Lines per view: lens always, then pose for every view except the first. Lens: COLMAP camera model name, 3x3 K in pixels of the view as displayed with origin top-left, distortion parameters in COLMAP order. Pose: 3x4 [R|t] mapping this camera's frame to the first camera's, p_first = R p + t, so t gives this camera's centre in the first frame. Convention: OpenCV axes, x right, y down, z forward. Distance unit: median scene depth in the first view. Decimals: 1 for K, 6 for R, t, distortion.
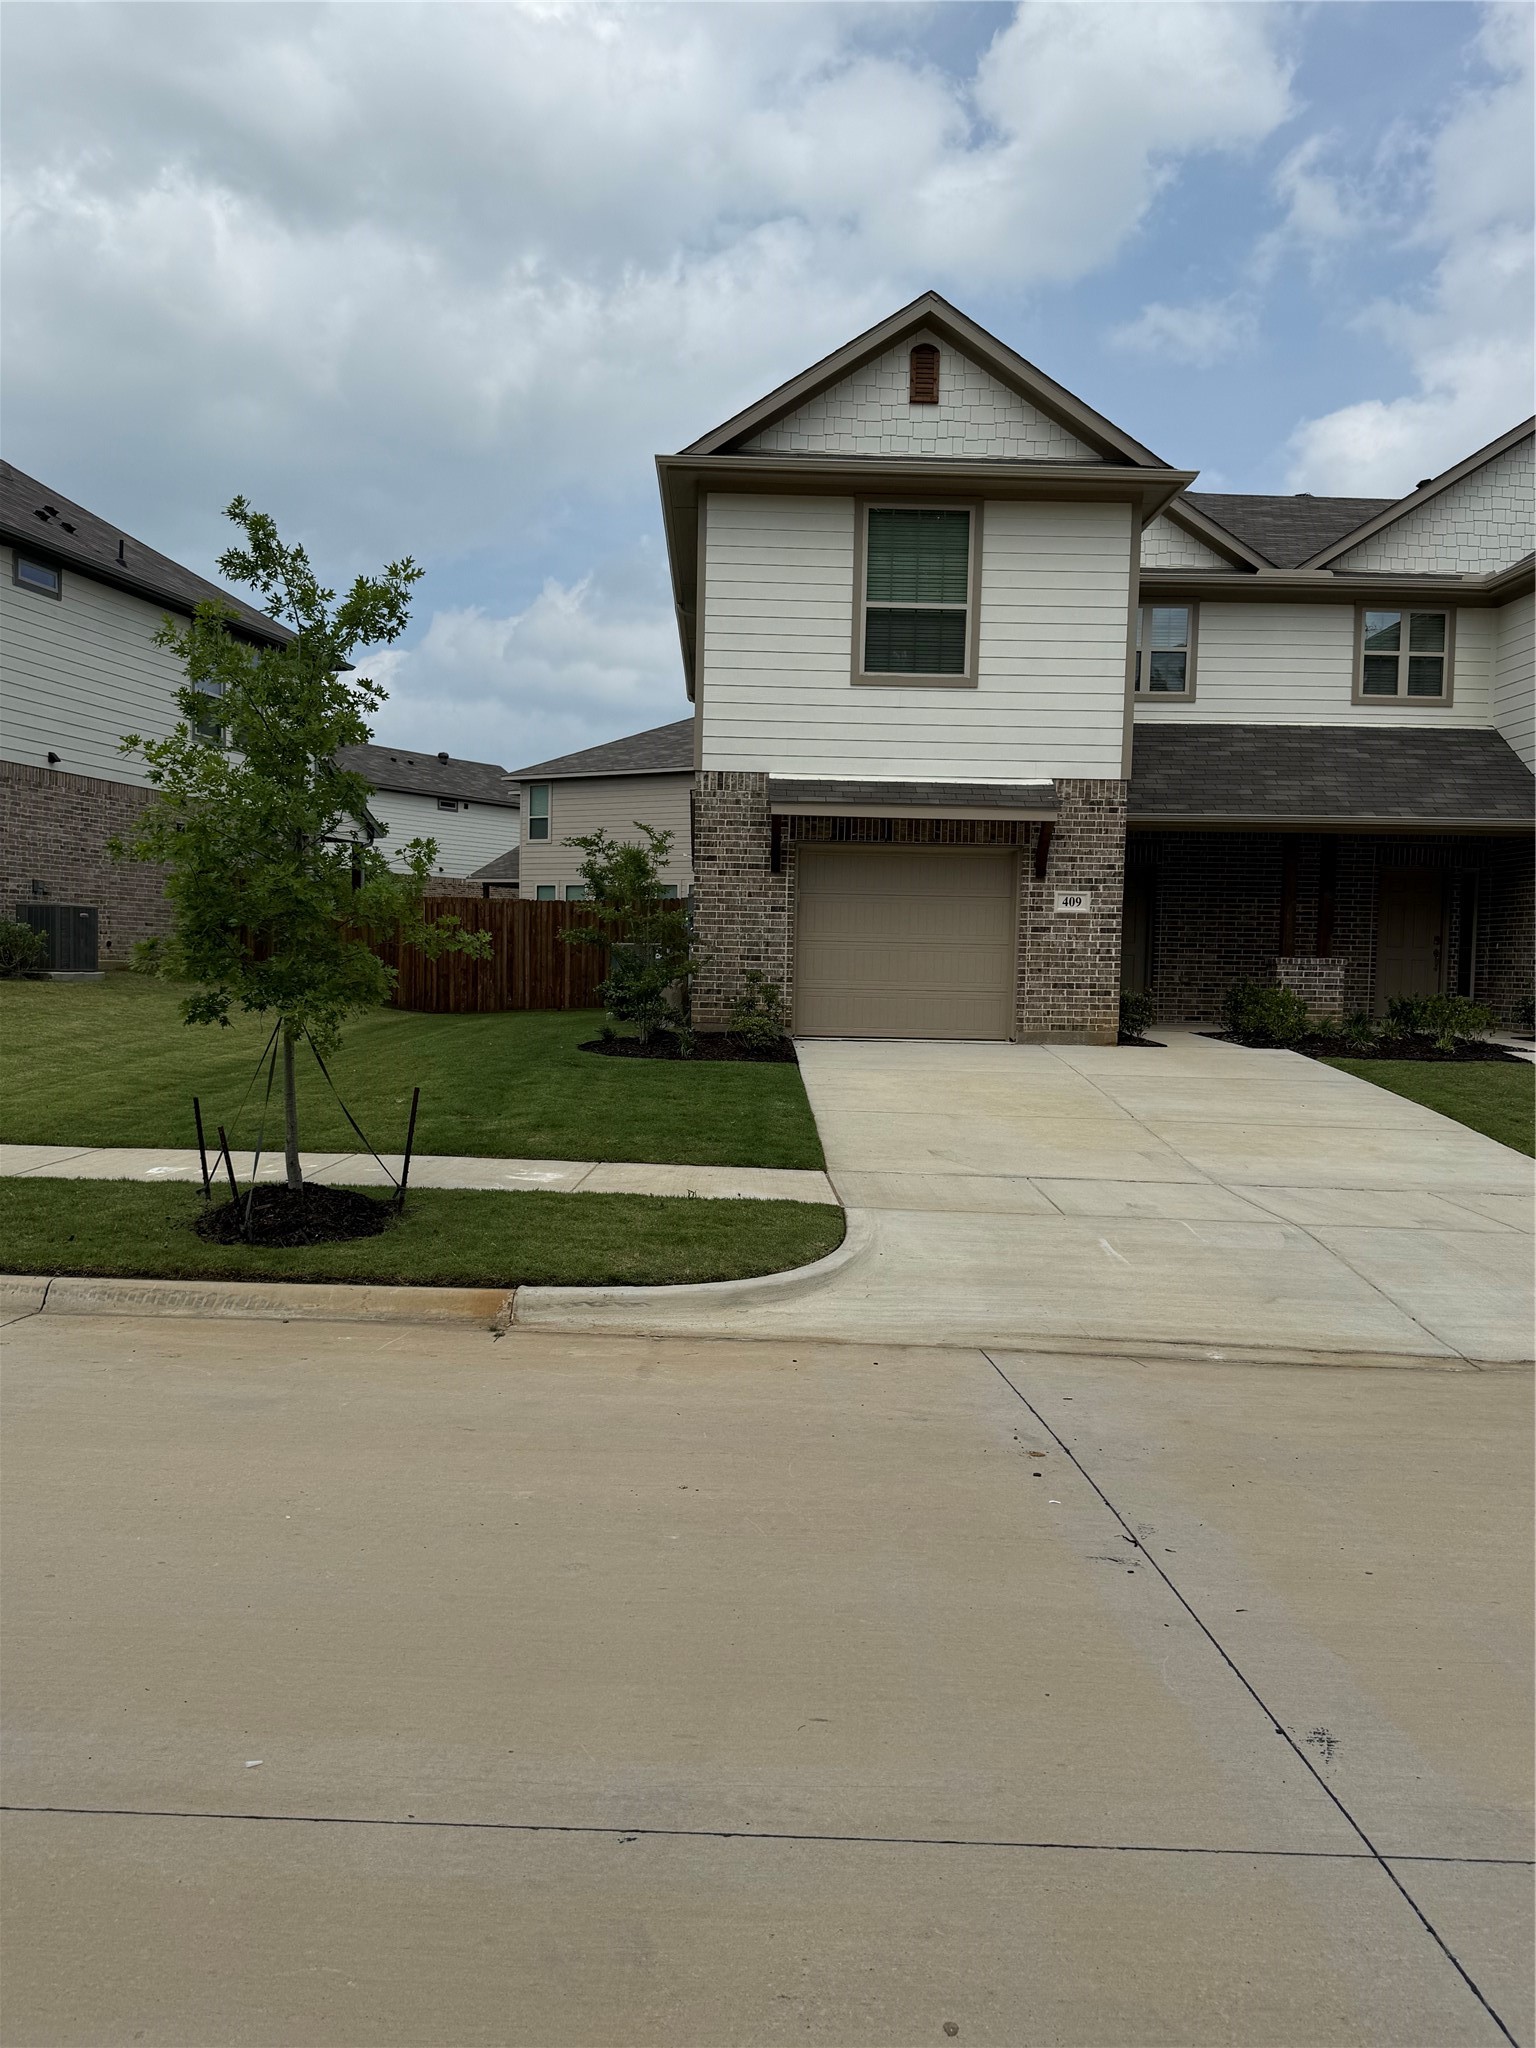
lens RADIAL K [[1593.9, 0, 770.4], [0, 1593.9, 1029.2], [0, 0, 1]] dist [0.046875, -0.029919]
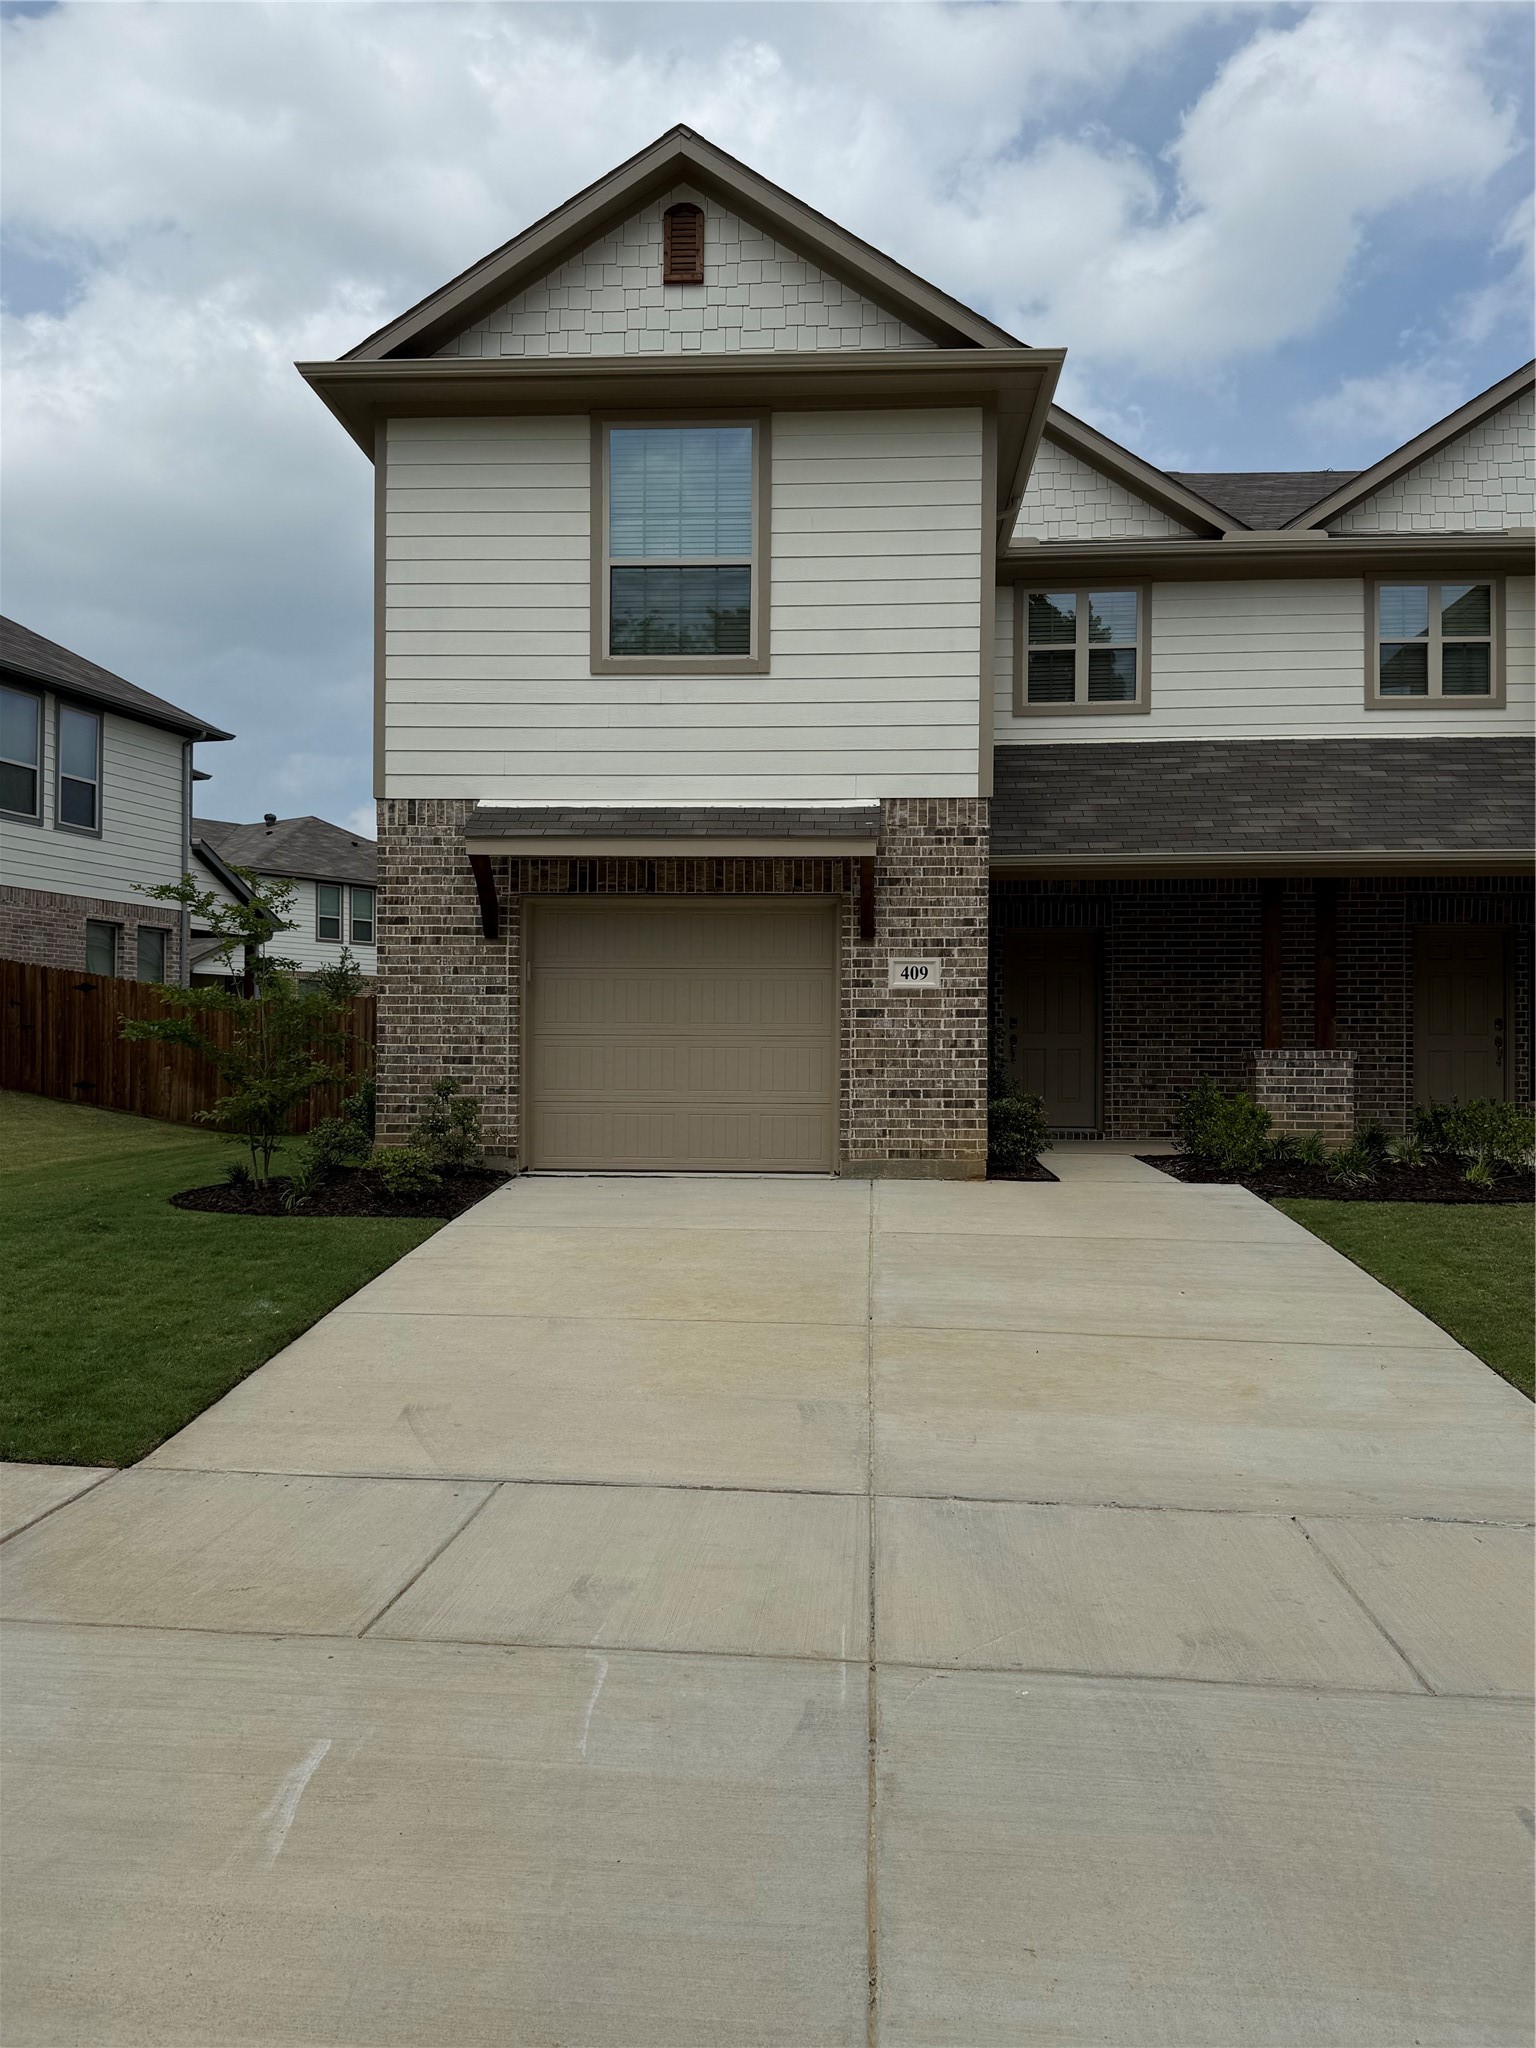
lens RADIAL K [[1593.9, 0, 766.8], [0, 1593.9, 1019.6], [0, 0, 1]] dist [0.046875, -0.029919]
pose [[0.995892, -0.016056, -0.089109, 0.187163], [0.009608, 0.997335, -0.072325, -0.009973], [0.090033, 0.071172, 0.993392, 0.307375]]
